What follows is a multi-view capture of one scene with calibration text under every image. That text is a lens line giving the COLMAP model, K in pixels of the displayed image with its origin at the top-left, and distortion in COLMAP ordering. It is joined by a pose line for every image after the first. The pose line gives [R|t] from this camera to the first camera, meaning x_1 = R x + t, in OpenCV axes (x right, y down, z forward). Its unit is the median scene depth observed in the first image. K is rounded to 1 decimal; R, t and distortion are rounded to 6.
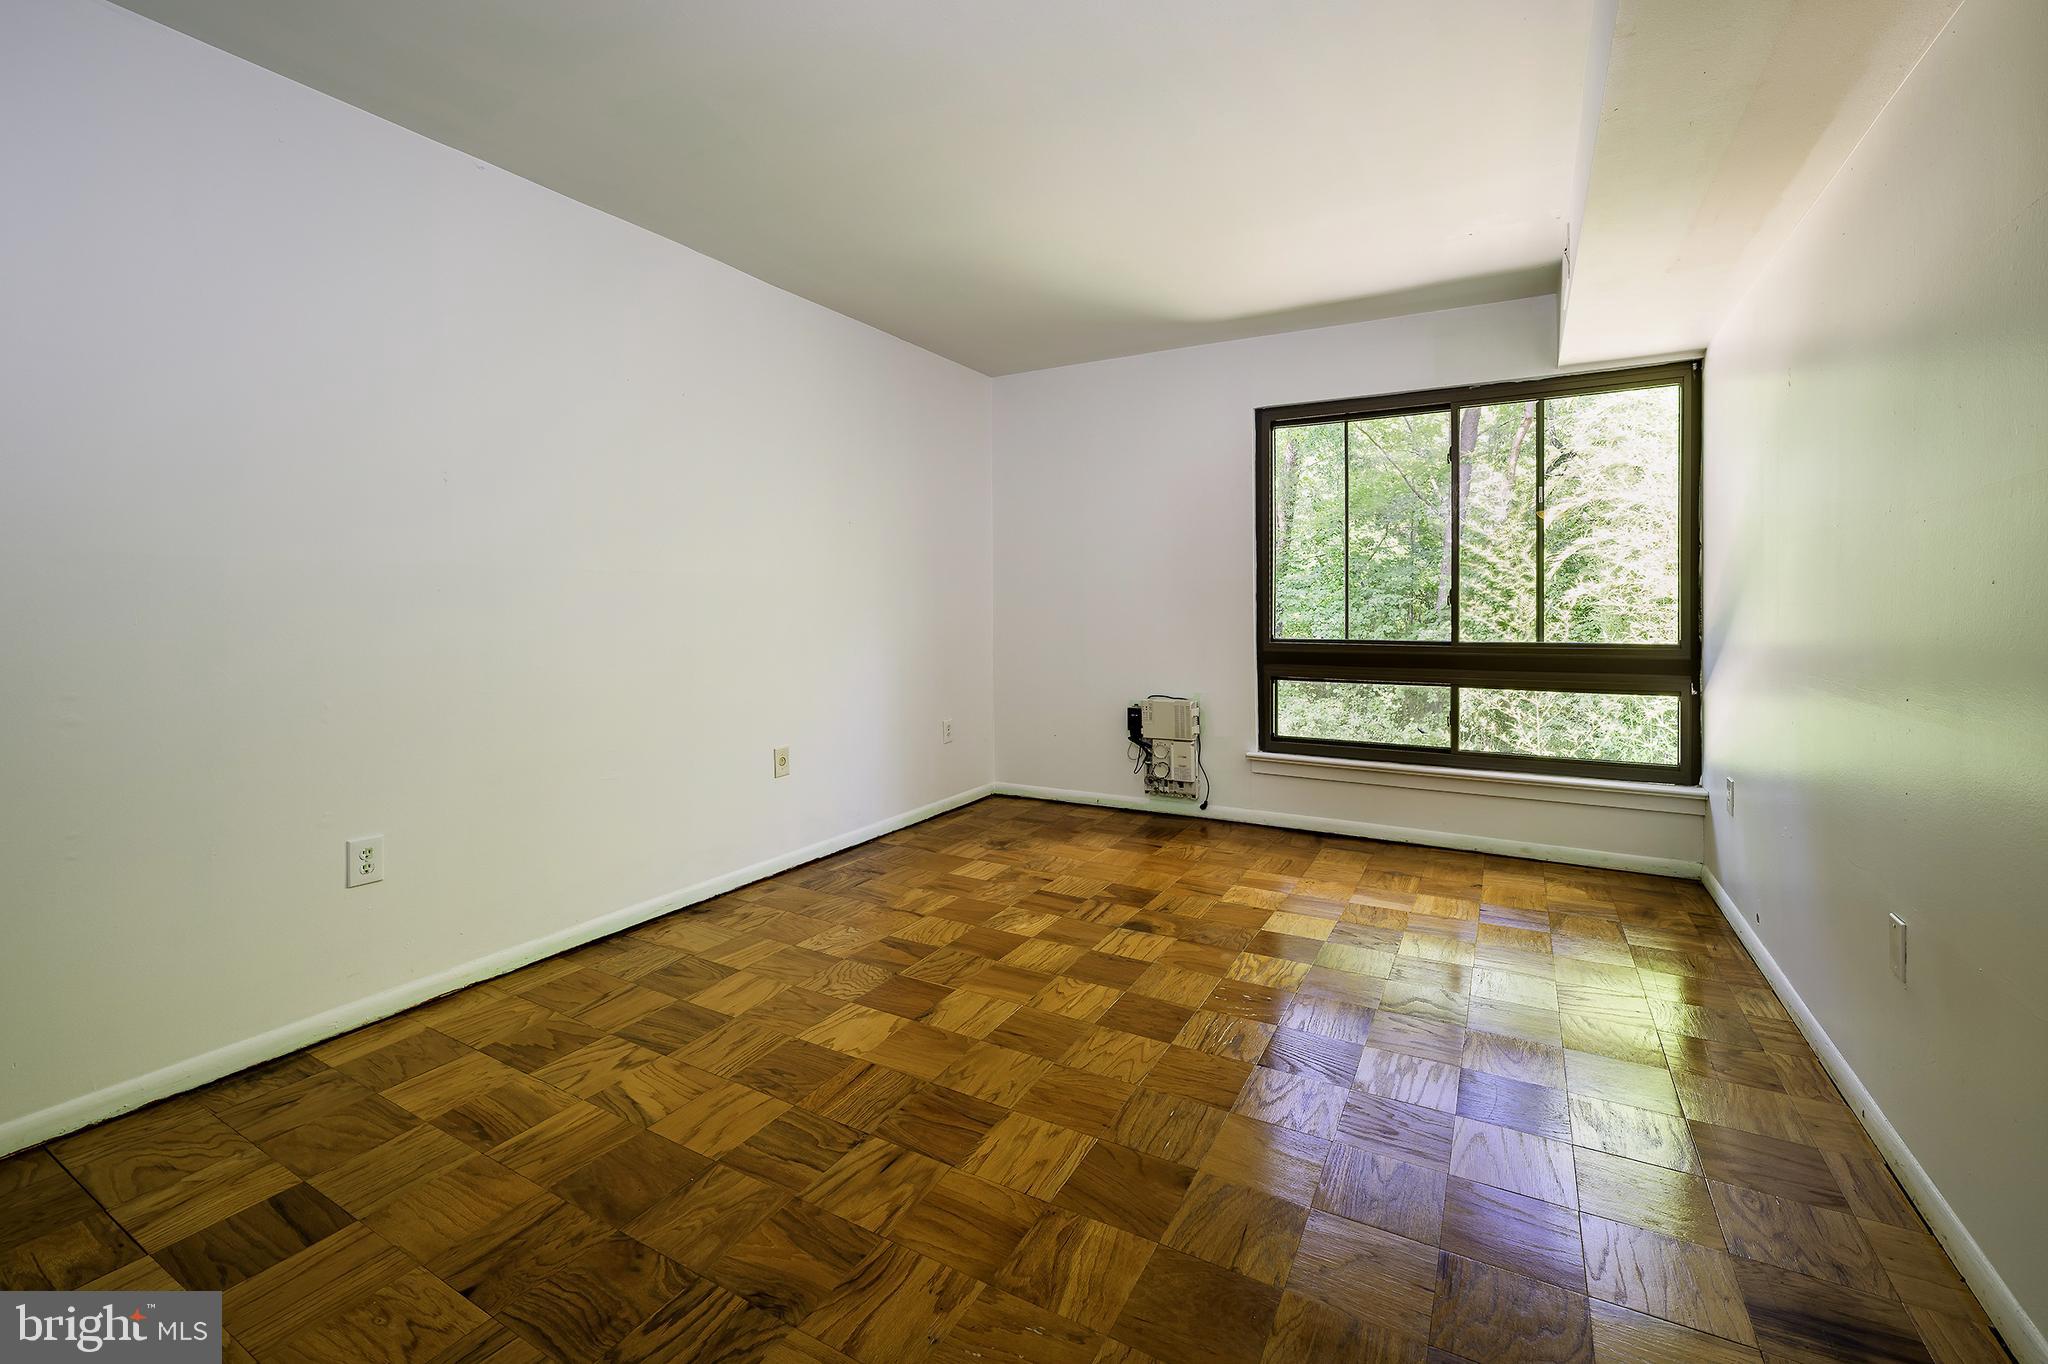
lens RADIAL K [[838.4, 0, 1040.2], [0, 838.4, 615.6], [0, 0, 1]] dist [-0.001404, -0.000114]
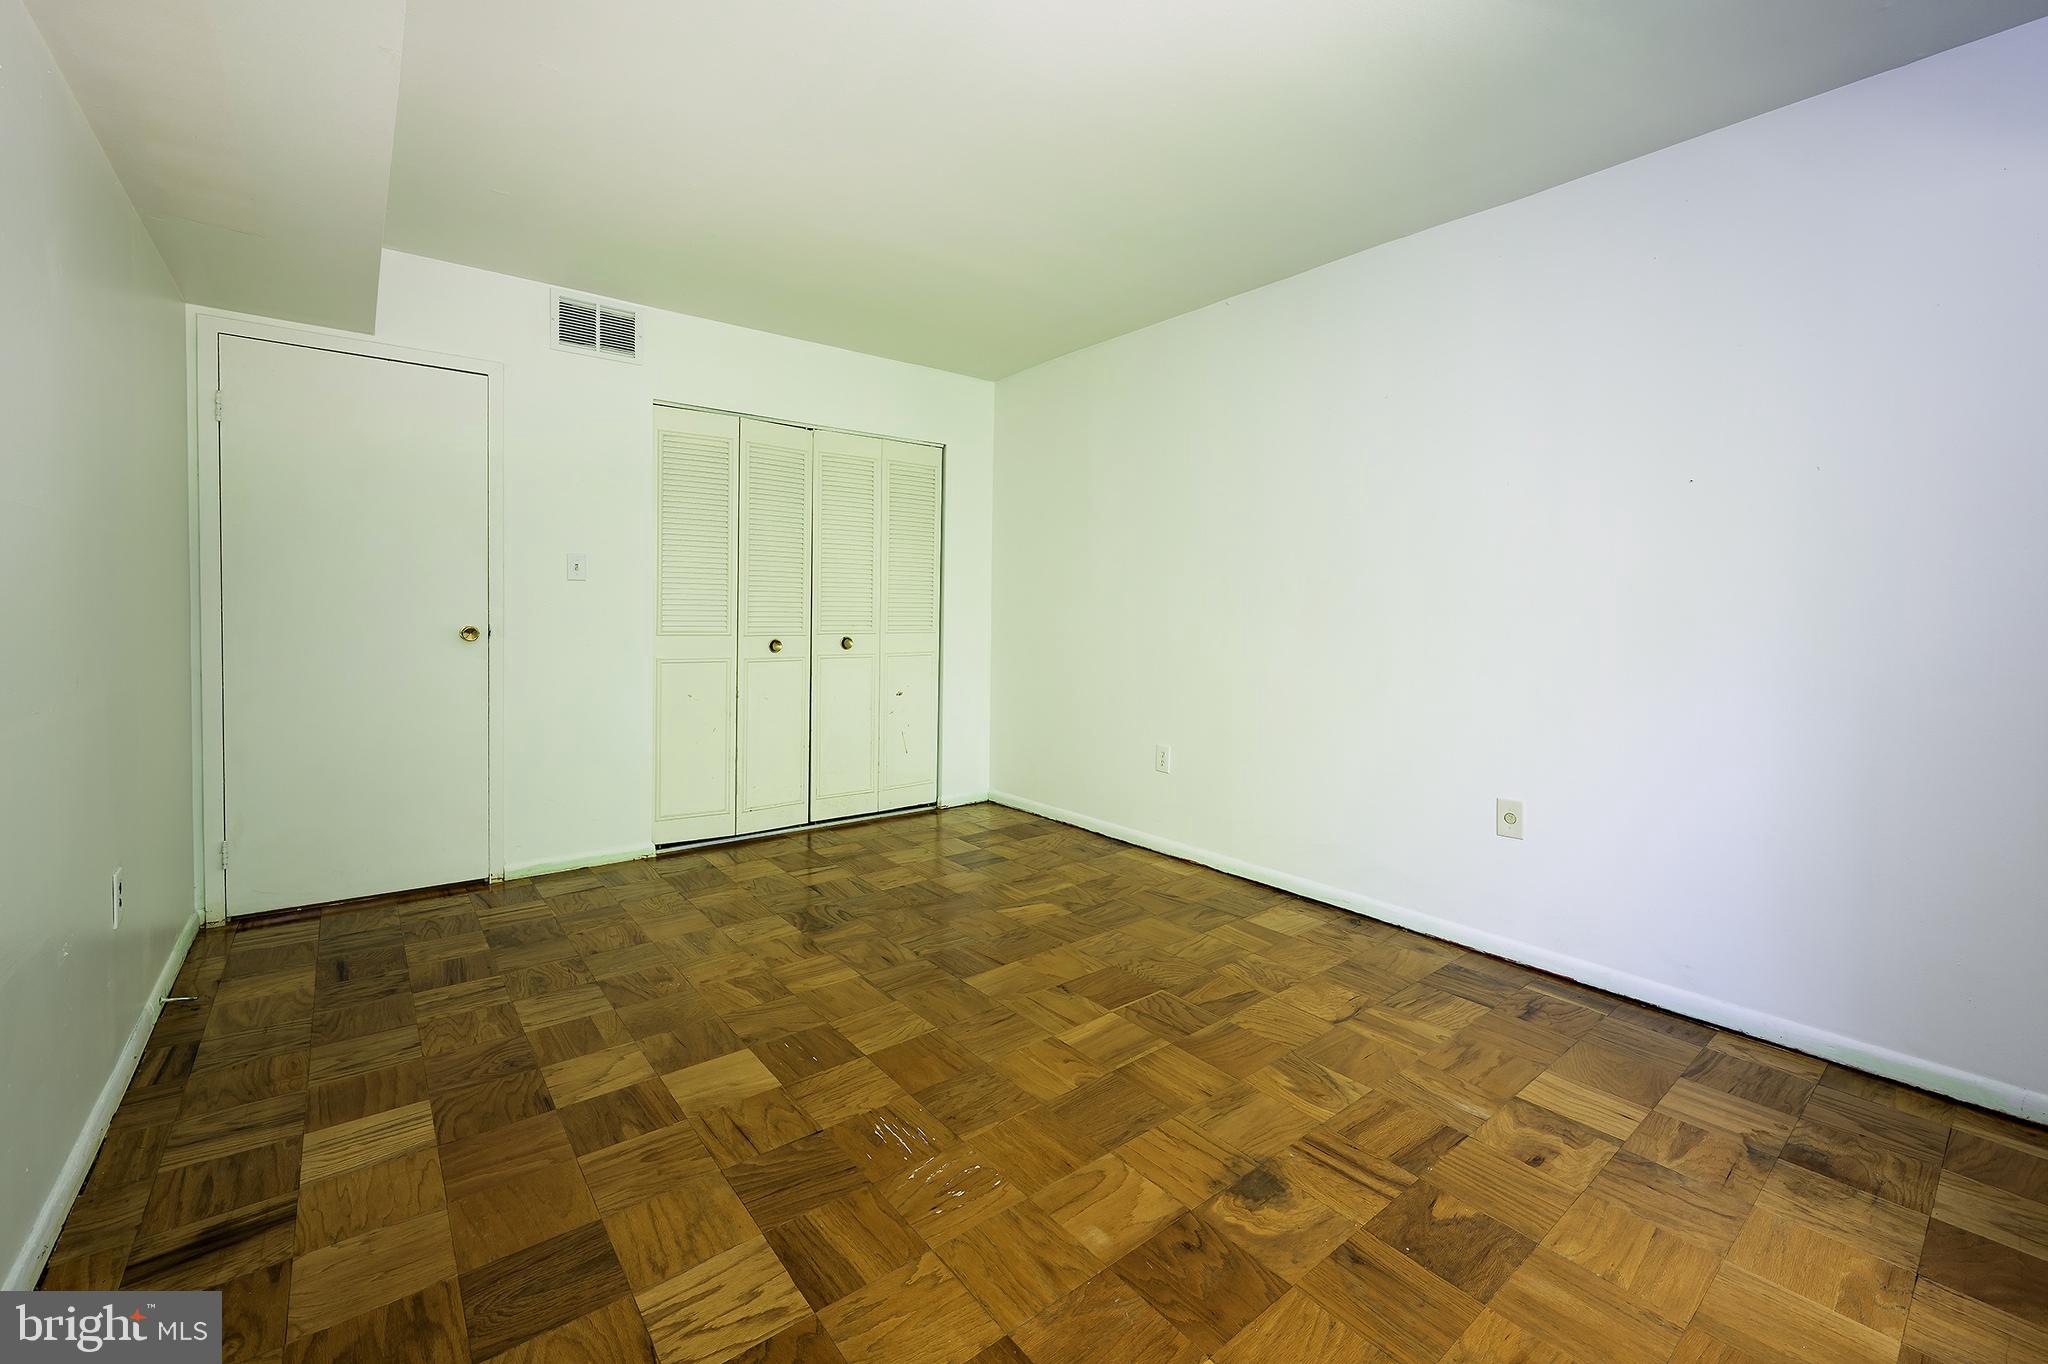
lens RADIAL K [[838.4, 0, 1022.6], [0, 838.4, 682.9], [0, 0, 1]] dist [-0.001404, -0.000114]
pose [[-0.375382, 0.082852, -0.923160, 0.696474], [-0.018320, 0.995139, 0.096761, -0.018291], [0.926689, 0.053235, -0.372039, 1.087353]]
